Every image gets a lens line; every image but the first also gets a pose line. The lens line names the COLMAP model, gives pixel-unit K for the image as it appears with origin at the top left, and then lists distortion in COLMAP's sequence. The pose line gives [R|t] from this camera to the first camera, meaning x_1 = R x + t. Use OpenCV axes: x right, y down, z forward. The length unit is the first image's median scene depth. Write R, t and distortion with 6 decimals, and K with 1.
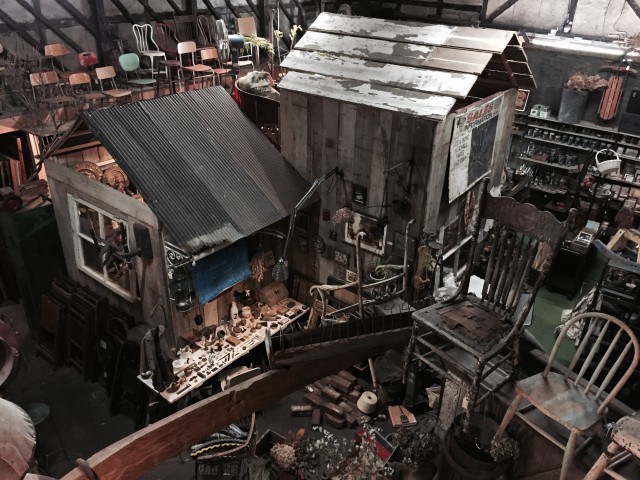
lens RADIAL K [[554.8, 0, 318.5], [0, 554.8, 239.8], [0, 0, 1]] dist [0.060337, -0.074808]
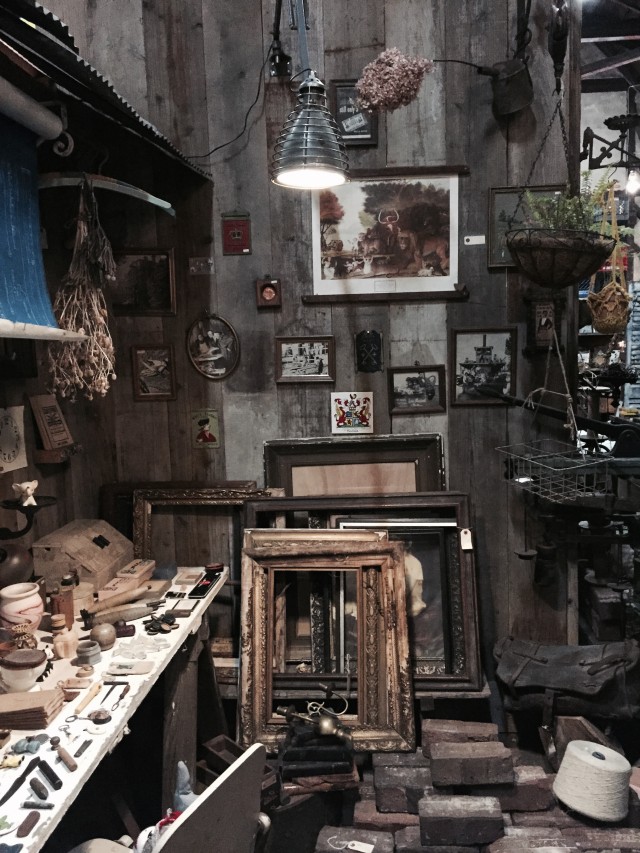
lens RADIAL K [[739.4, 0, 319.3], [0, 739.4, 428.8], [0, 0, 1]] dist [0.060337, -0.074808]
pose [[0.824289, -0.109245, 0.555530, -0.202954], [0.309581, 0.908499, -0.280696, 0.199993], [-0.474034, 0.403356, 0.782685, 0.722628]]
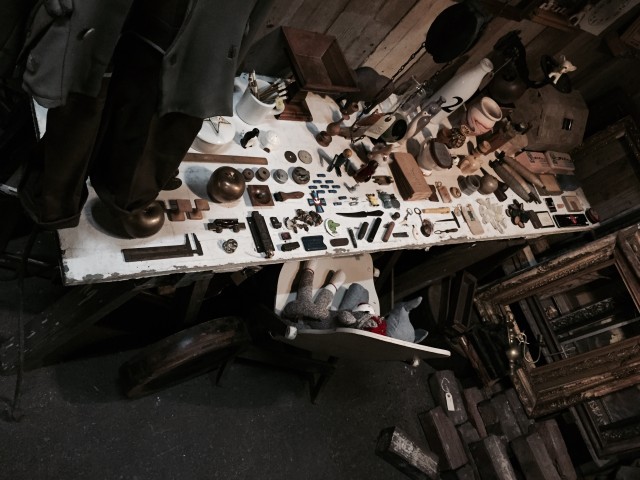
lens RADIAL K [[554.8, 0, 318.7], [0, 554.8, 239.0], [0, 0, 1]] dist [0.060337, -0.074808]
pose [[0.749130, 0.645355, 0.149404, -0.210408], [-0.653941, 0.684504, 0.322205, 0.144964], [0.105669, -0.339074, 0.934806, 0.736640]]
